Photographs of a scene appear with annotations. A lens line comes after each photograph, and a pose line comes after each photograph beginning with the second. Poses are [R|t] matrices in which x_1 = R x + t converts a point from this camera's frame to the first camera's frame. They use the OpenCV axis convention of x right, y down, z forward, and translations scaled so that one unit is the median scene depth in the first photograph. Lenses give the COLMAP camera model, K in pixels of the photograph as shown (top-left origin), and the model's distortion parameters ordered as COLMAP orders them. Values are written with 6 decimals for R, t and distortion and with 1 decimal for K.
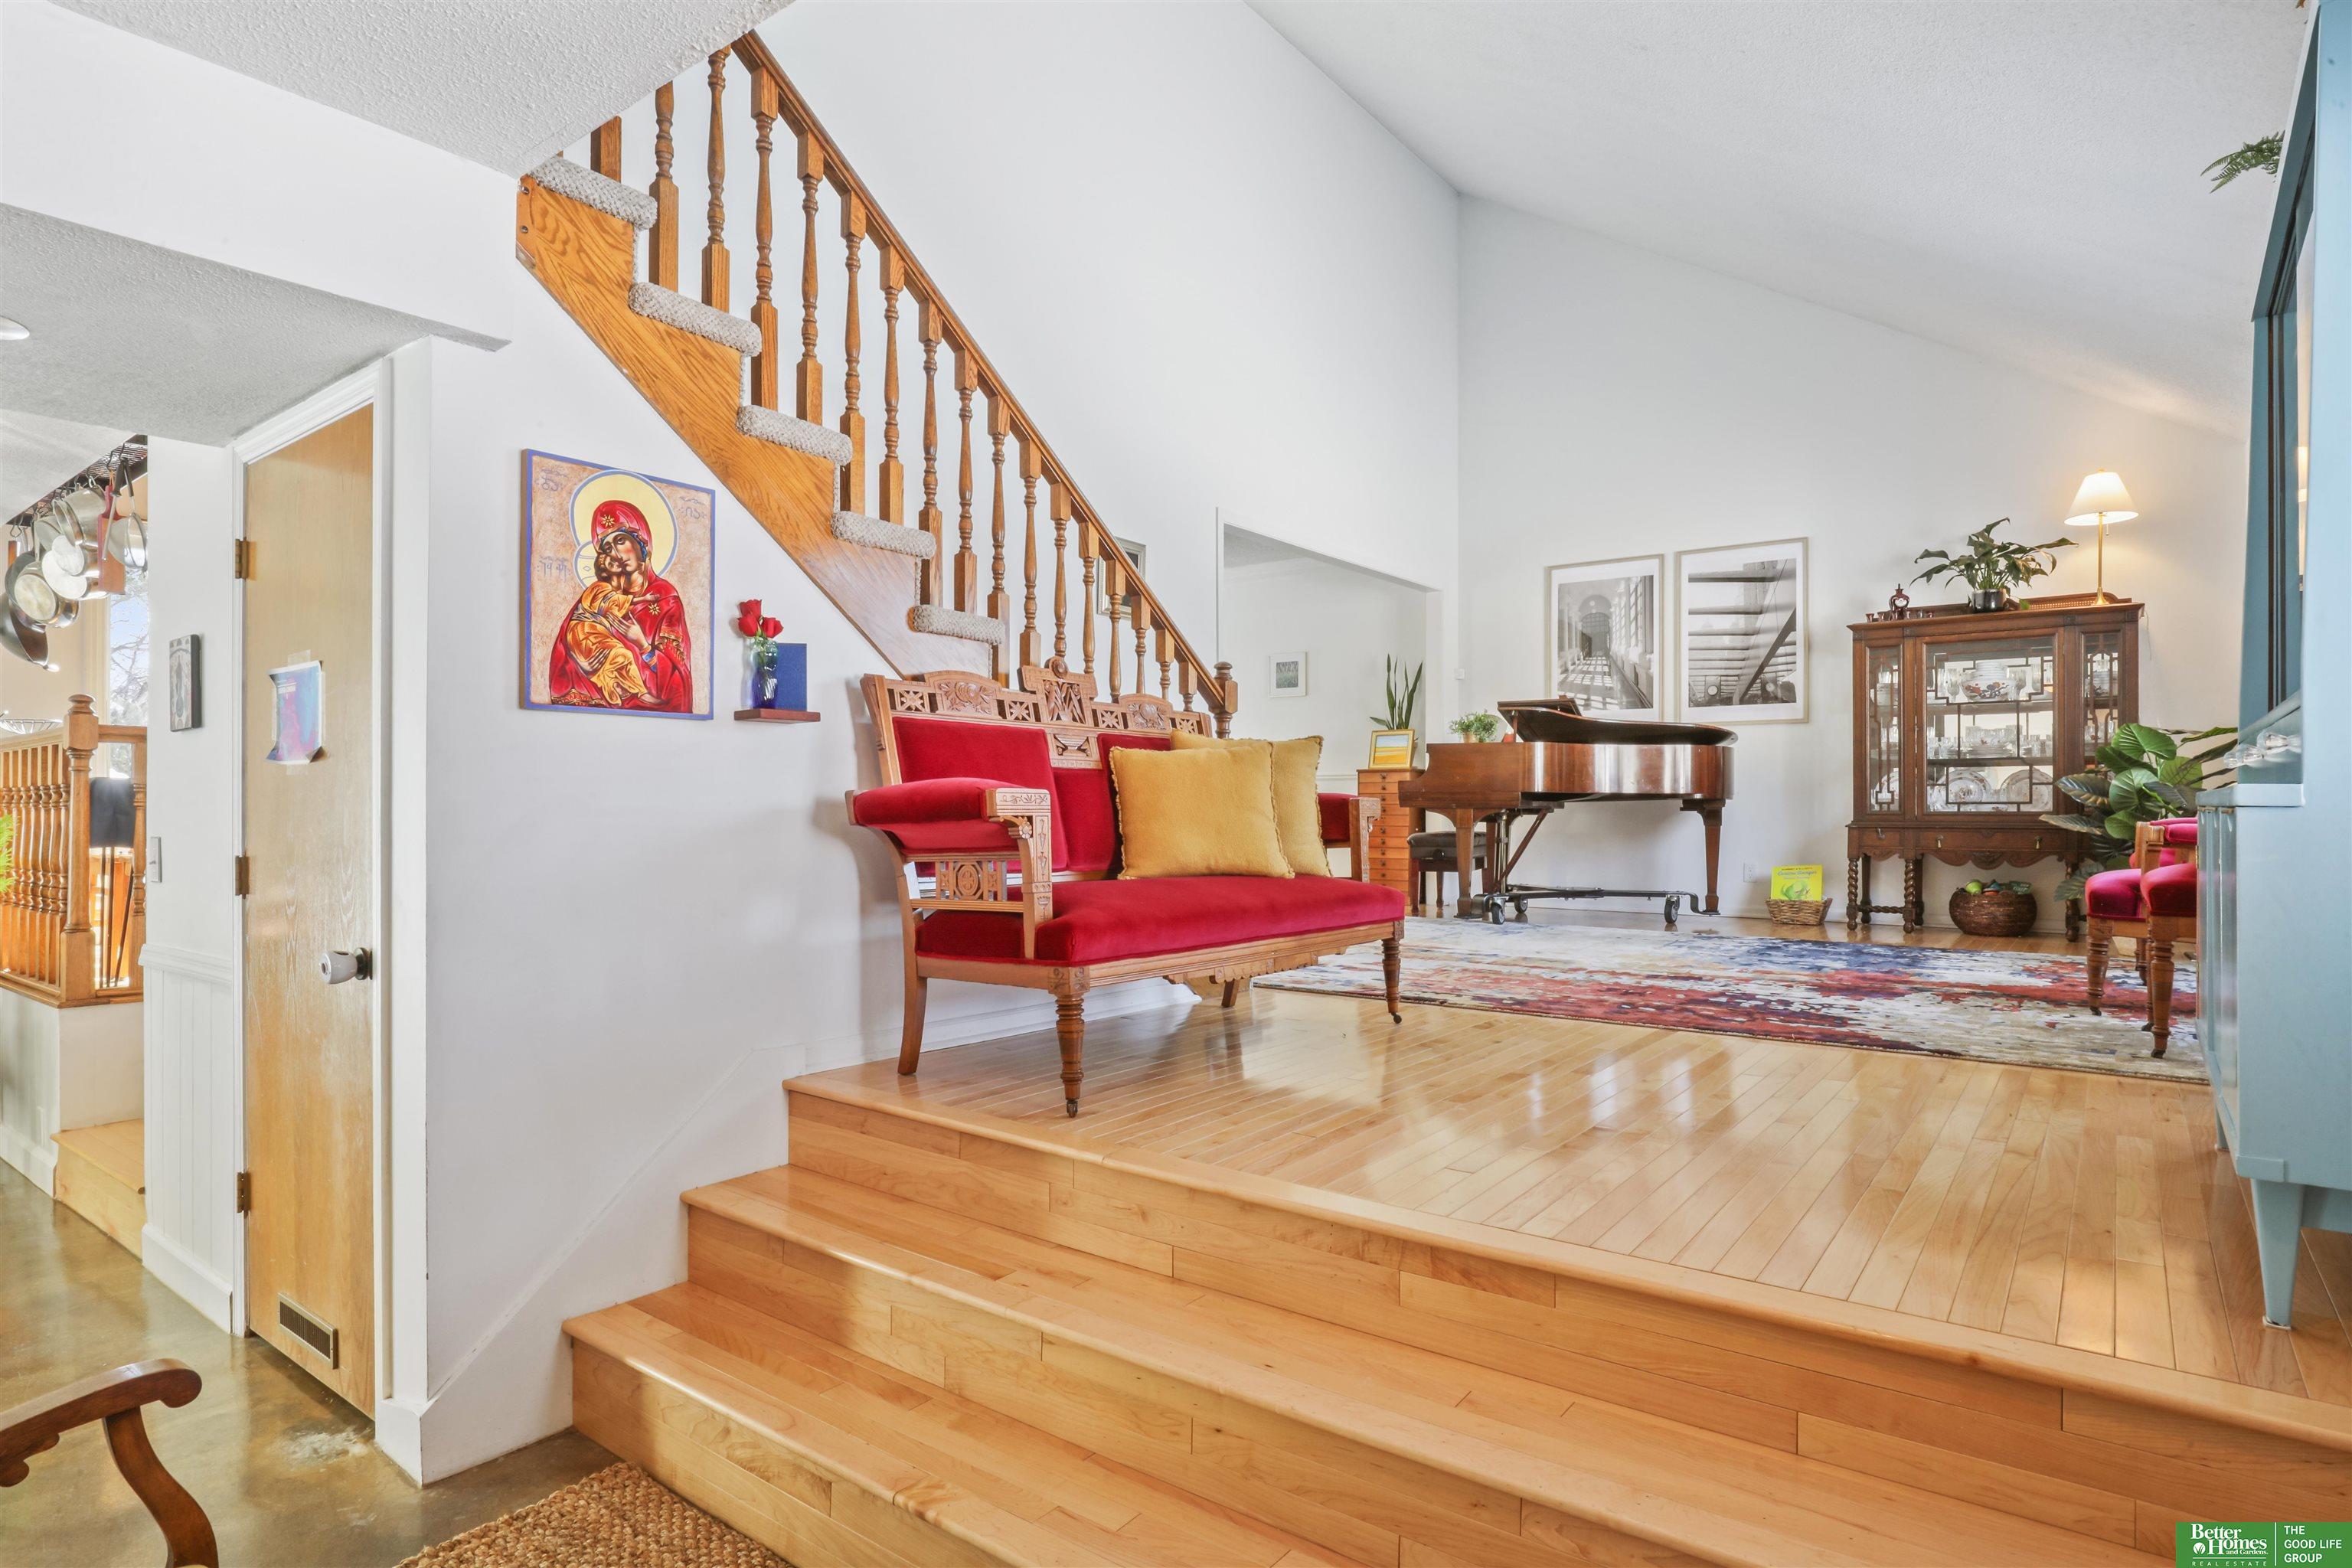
lens RADIAL K [[1283.8, 0, 1173.4], [0, 1283.8, 792.8], [0, 0, 1]] dist [-0.022875, 0.001480]
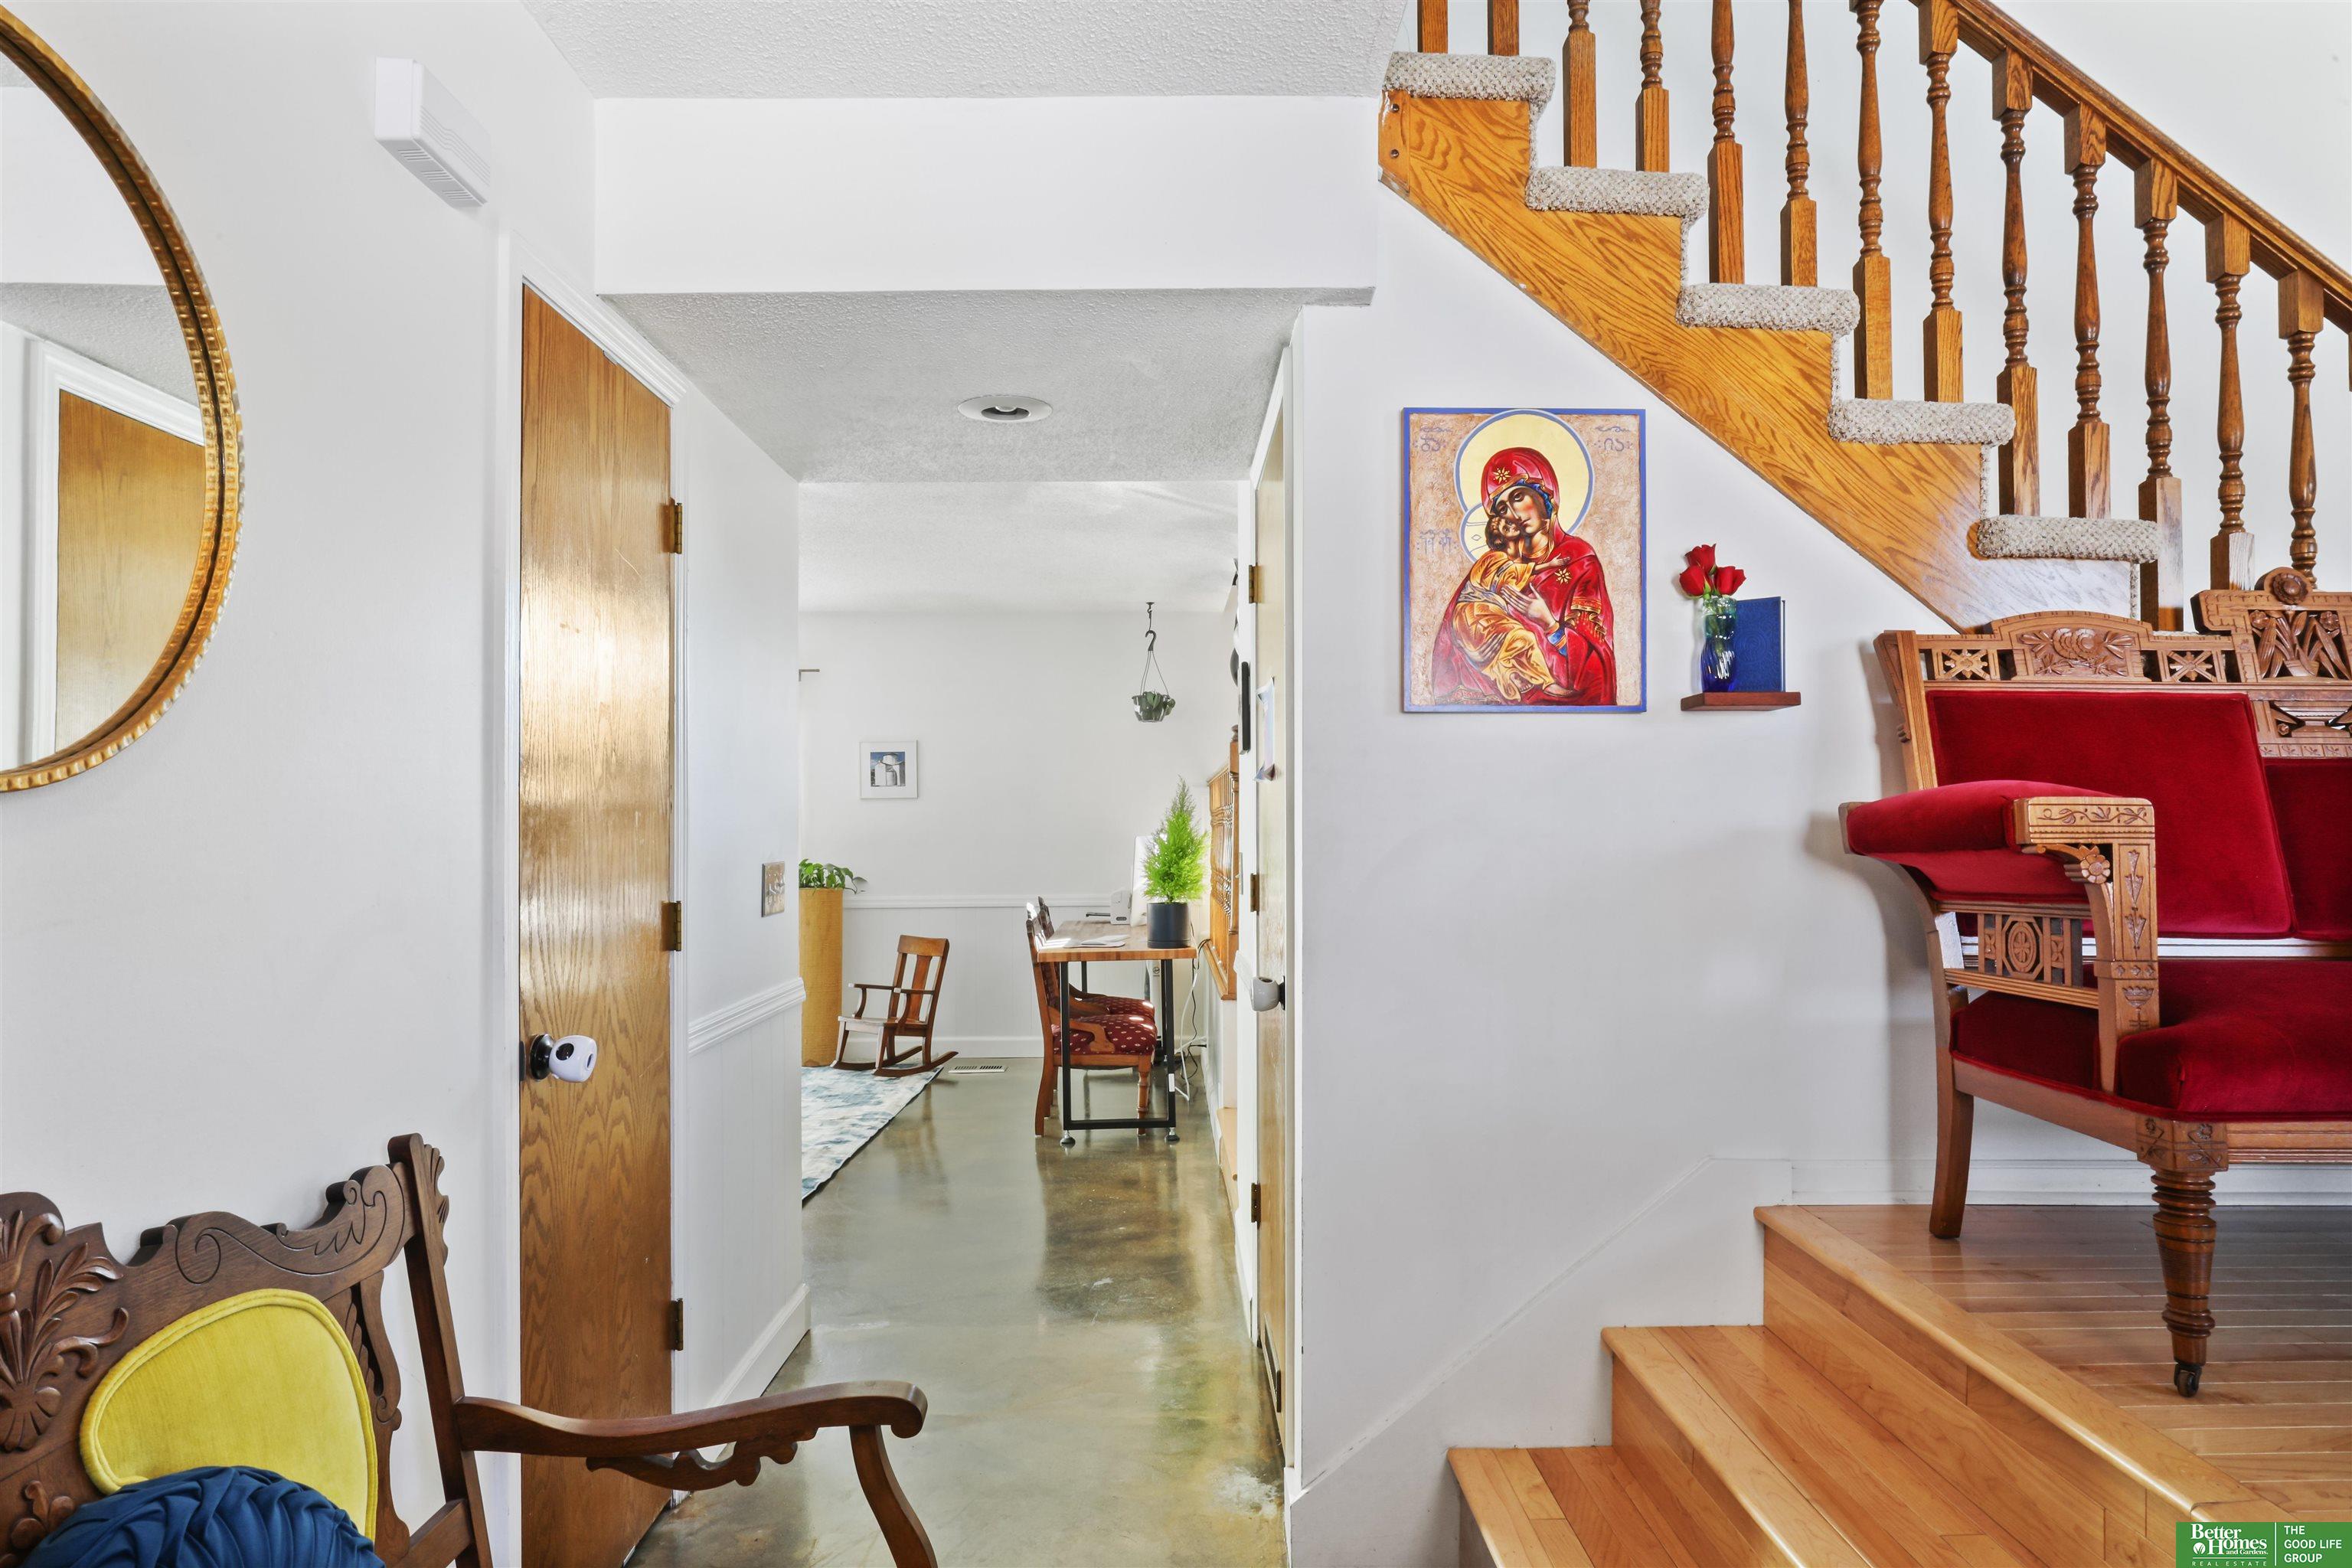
lens RADIAL K [[1373.5, 0, 1191.9], [0, 1373.5, 799.5], [0, 0, 1]] dist [-0.009374, 0.001444]
pose [[0.618896, -0.014067, -0.785347, 0.109706], [0.010119, 0.999899, -0.009936, 0.000280], [0.785407, -0.001798, 0.618976, 0.281812]]
